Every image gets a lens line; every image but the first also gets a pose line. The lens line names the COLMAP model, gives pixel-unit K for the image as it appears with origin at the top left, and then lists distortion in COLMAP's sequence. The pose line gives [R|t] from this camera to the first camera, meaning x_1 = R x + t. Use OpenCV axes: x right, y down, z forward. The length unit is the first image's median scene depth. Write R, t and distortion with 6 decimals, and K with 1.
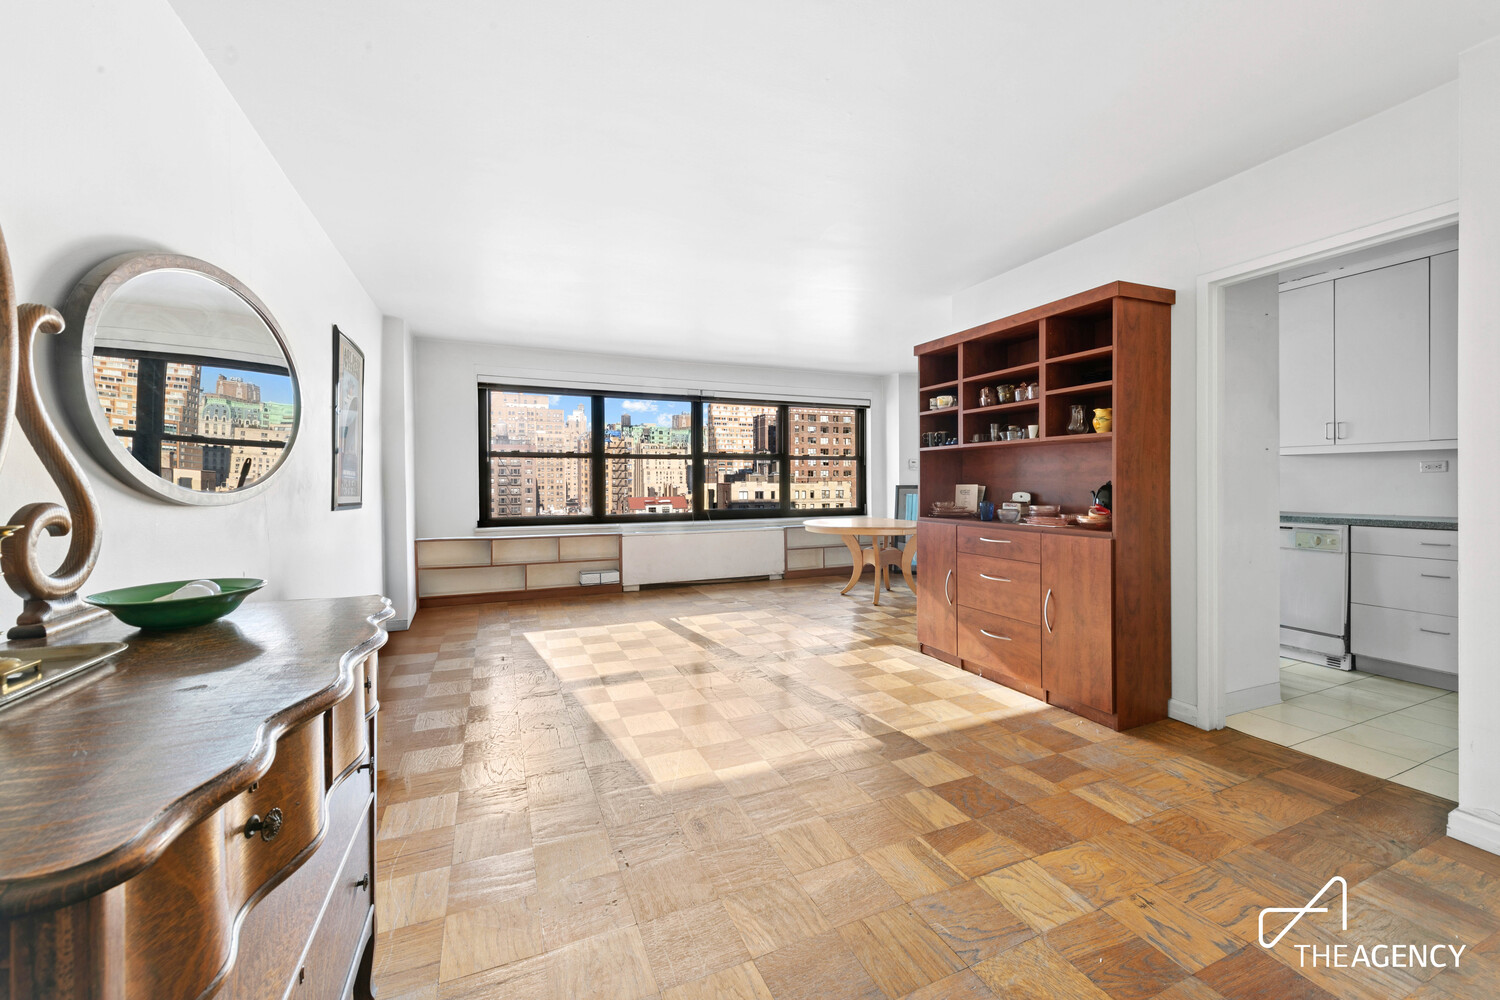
lens RADIAL K [[593.7, 0, 750.0], [0, 593.7, 489.5], [0, 0, 1]] dist [0.001139, 0.000029]
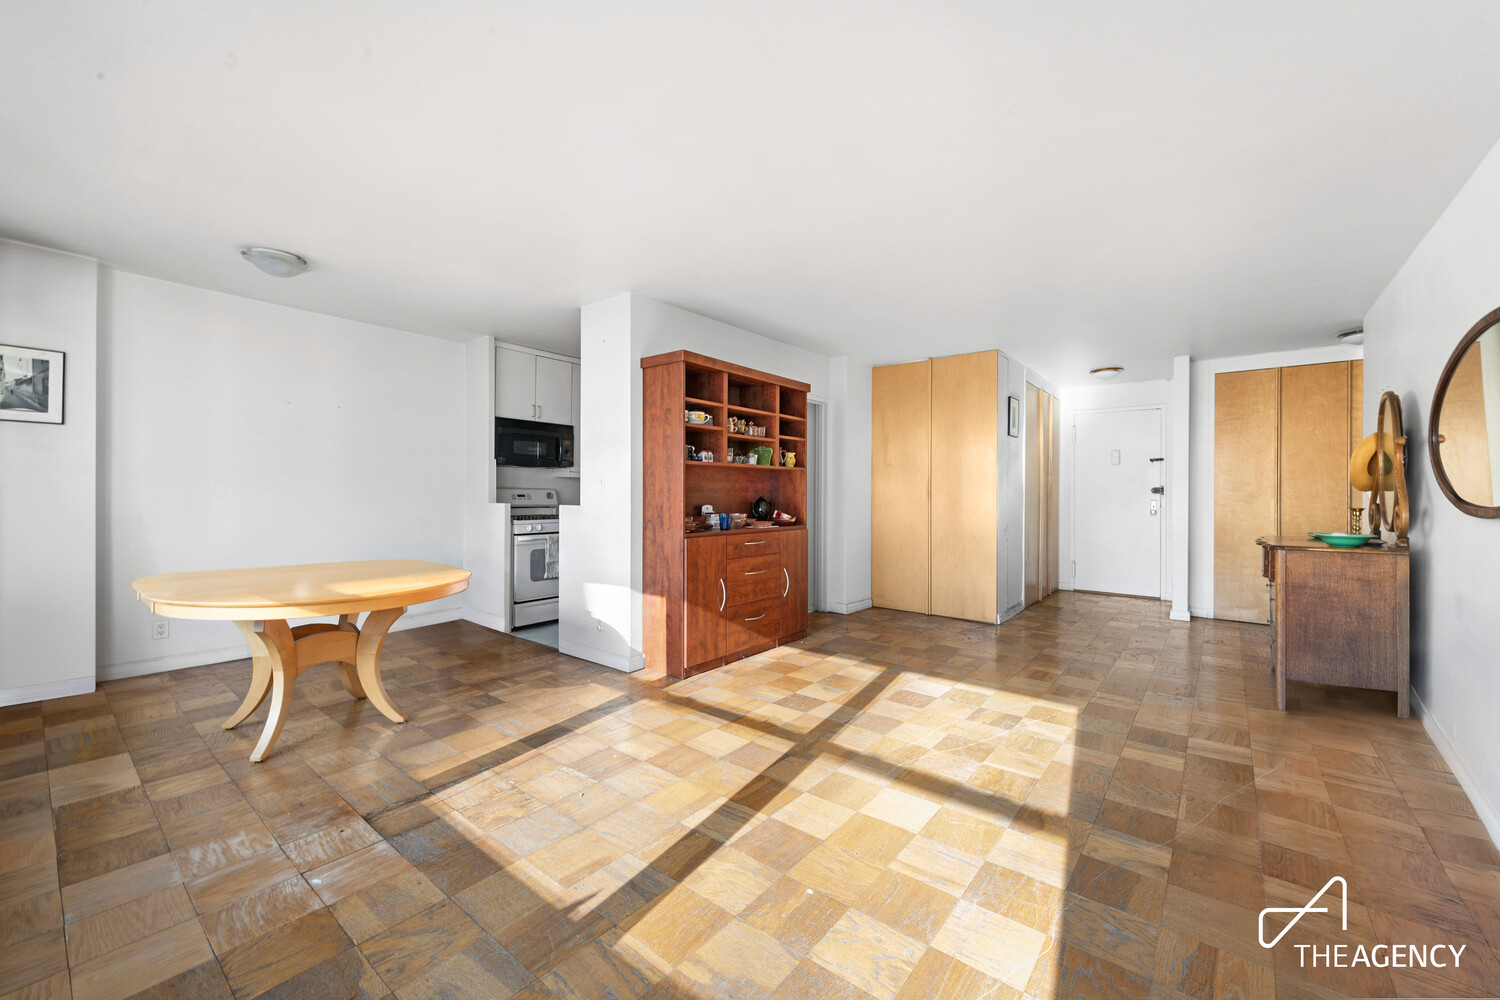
lens RADIAL K [[593.7, 0, 749.5], [0, 593.7, 497.5], [0, 0, 1]] dist [0.001139, 0.000029]
pose [[-0.459678, -0.000312, 0.888086, -0.551501], [0.003438, 0.999992, 0.002131, -0.010520], [-0.888079, 0.004032, -0.459673, 1.237942]]
